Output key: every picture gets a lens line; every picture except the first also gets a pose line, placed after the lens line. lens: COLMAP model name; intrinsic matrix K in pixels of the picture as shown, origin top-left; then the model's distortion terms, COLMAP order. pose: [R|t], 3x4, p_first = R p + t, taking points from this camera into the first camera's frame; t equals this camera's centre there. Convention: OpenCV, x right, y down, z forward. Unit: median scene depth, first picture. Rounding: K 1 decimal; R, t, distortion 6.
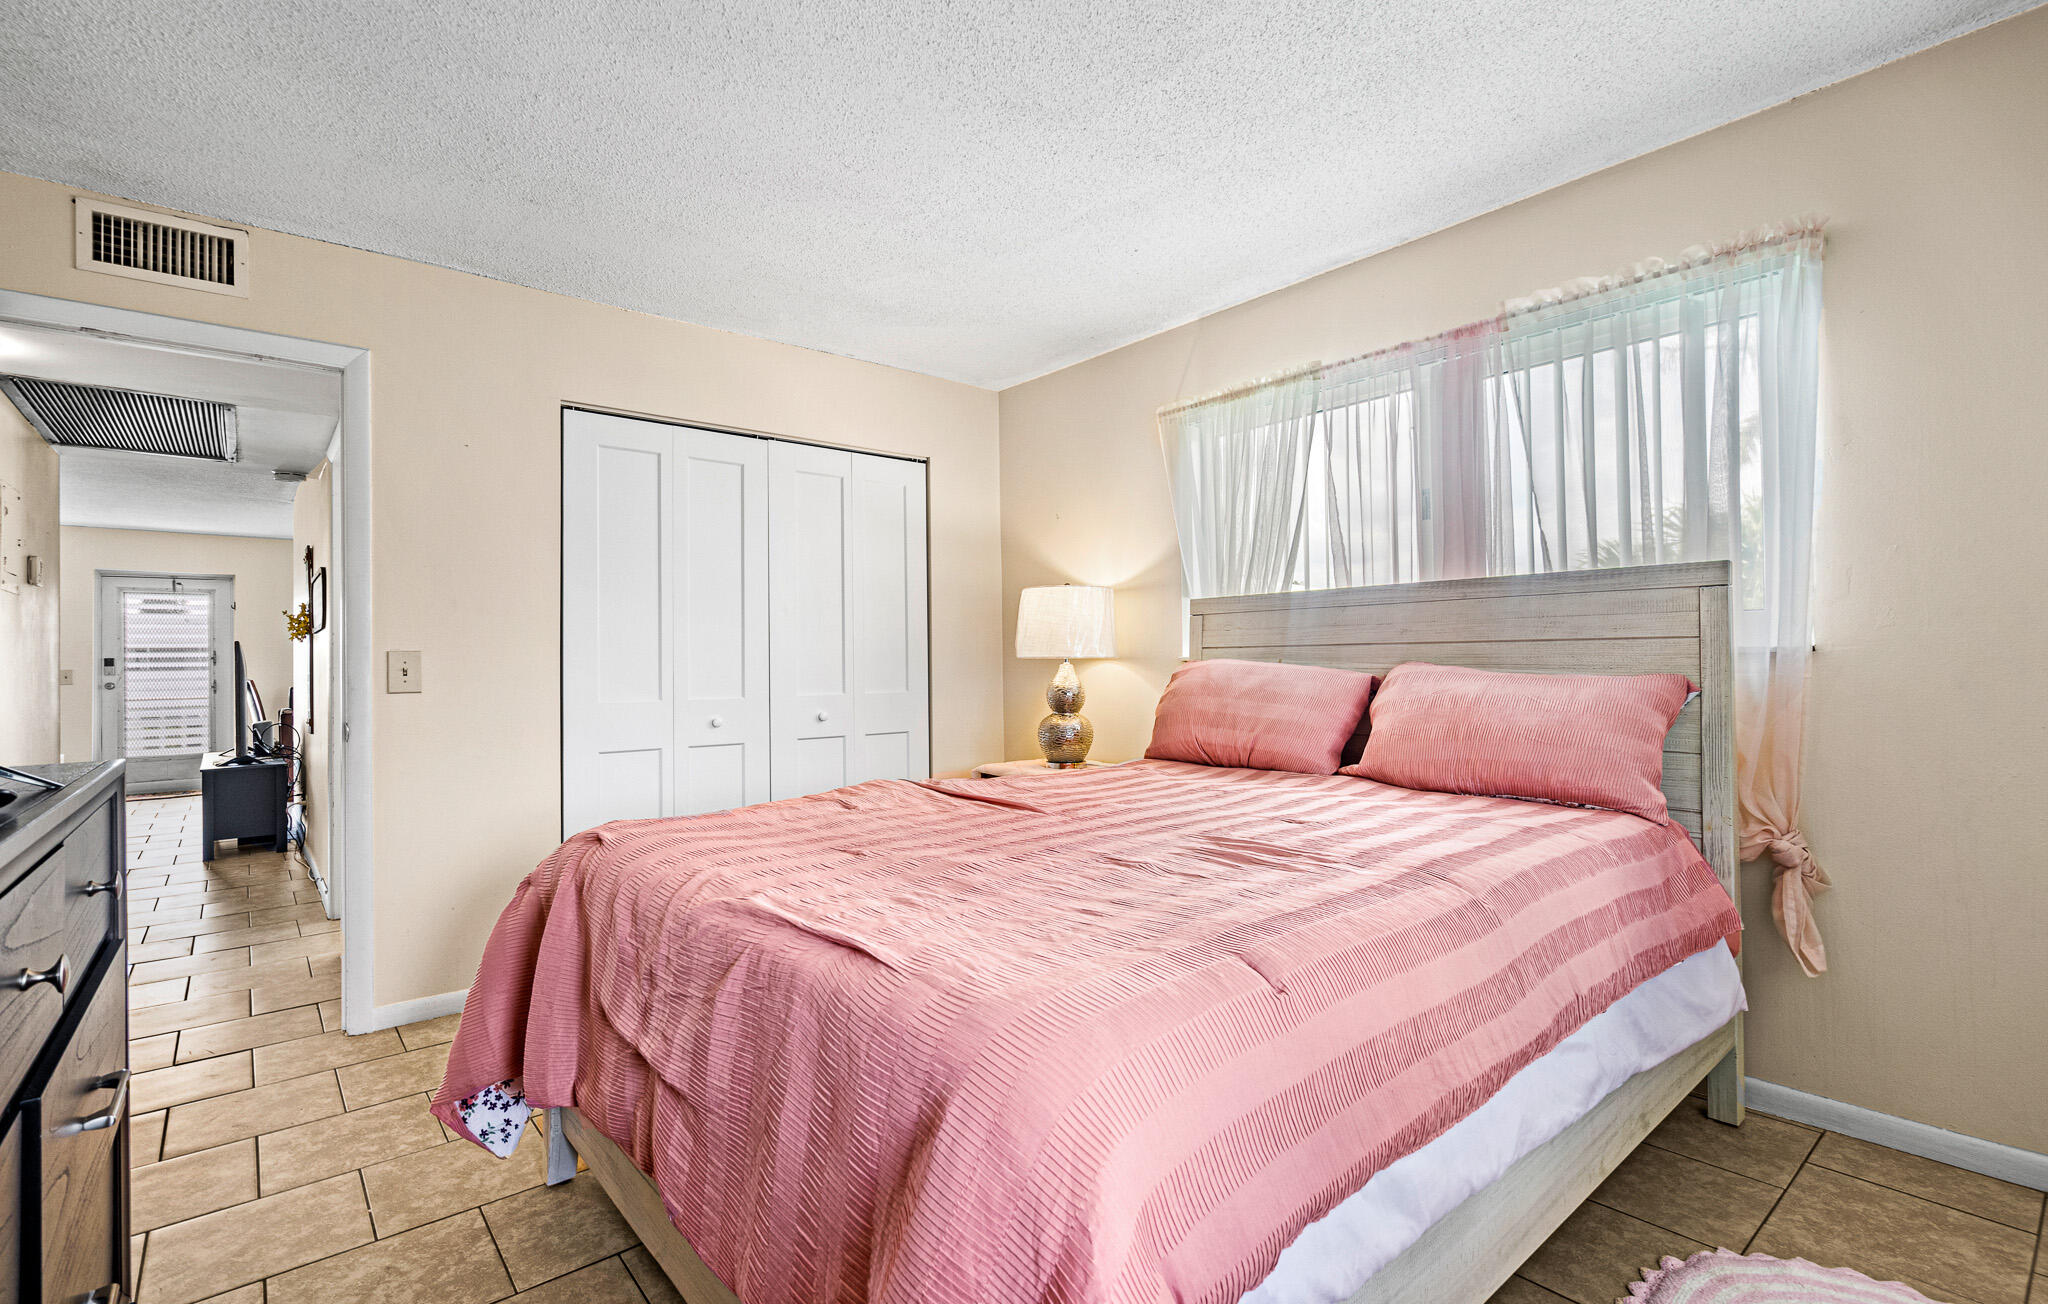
lens RADIAL K [[920.9, 0, 1026.2], [0, 920.9, 627.7], [0, 0, 1]] dist [0.001977, 0.000569]
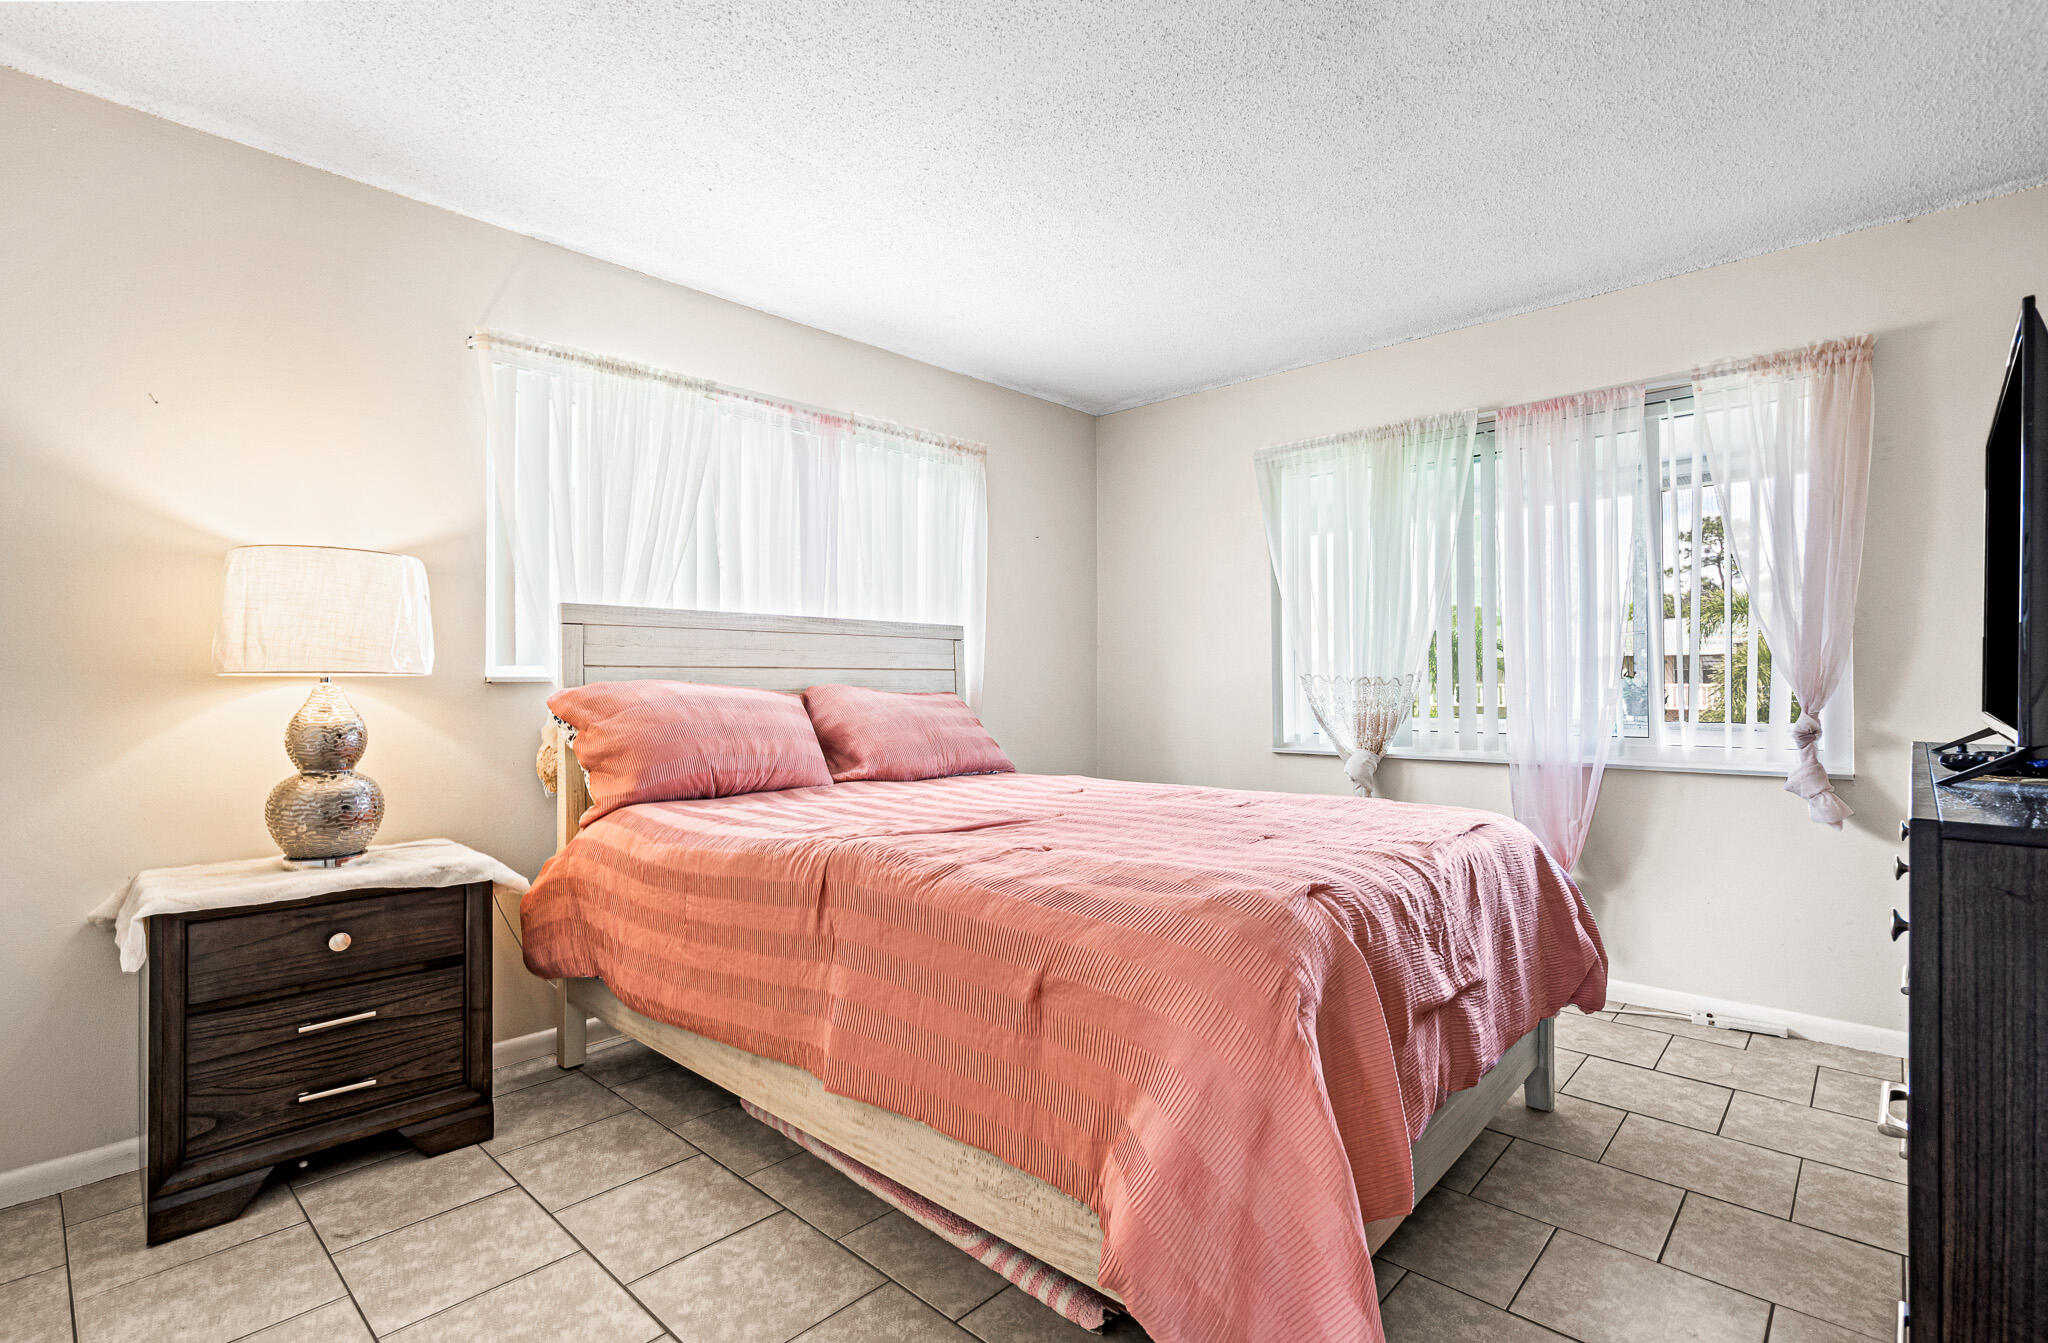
lens RADIAL K [[969.0, 0, 1024.0], [0, 969.0, 671.5], [0, 0, 1]] dist [-0.001462, -0.000185]
pose [[-0.107909, 0.034216, 0.993572, -0.697952], [-0.021180, 0.999102, -0.036707, 0.050871], [-0.993935, -0.025005, -0.107087, 0.730191]]
